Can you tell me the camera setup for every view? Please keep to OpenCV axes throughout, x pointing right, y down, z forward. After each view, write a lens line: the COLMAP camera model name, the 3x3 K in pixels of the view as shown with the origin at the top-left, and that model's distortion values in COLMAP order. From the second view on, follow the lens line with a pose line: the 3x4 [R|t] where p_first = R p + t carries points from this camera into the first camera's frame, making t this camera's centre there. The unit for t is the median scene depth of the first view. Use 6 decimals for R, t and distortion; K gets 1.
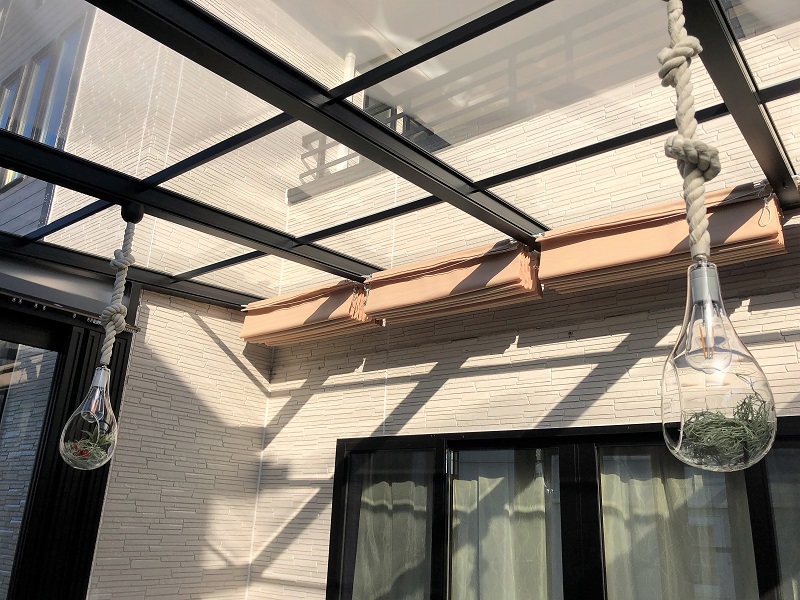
lens RADIAL K [[666.9, 0, 400.5], [0, 666.9, 297.0], [0, 0, 1]] dist [0.007350, -0.009141]
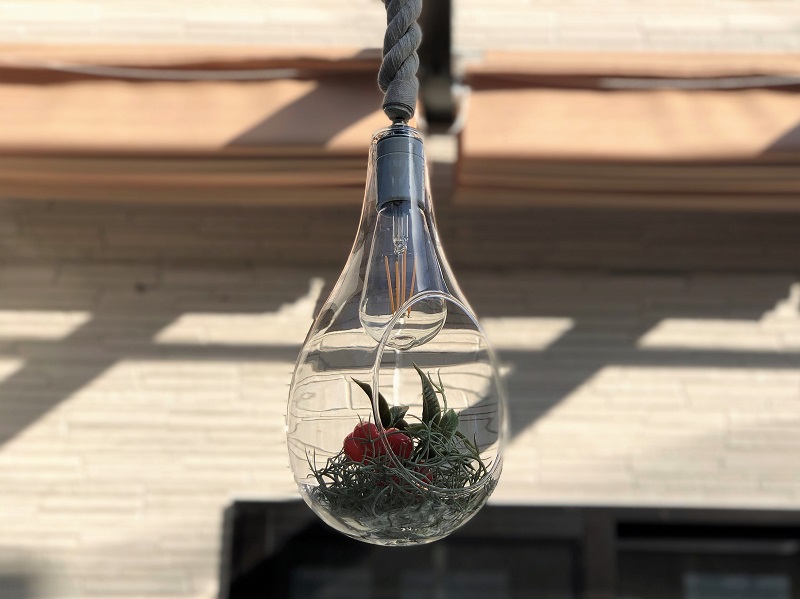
lens RADIAL K [[1472.8, 0, 399.8], [0, 1472.8, 299.8], [0, 0, 1]] dist [-0.179266, 0.000000]
pose [[0.785619, 0.147407, 0.600894, -0.522154], [-0.178568, 0.983896, -0.007899, 0.108987], [-0.592382, -0.101095, 0.799290, 0.384584]]
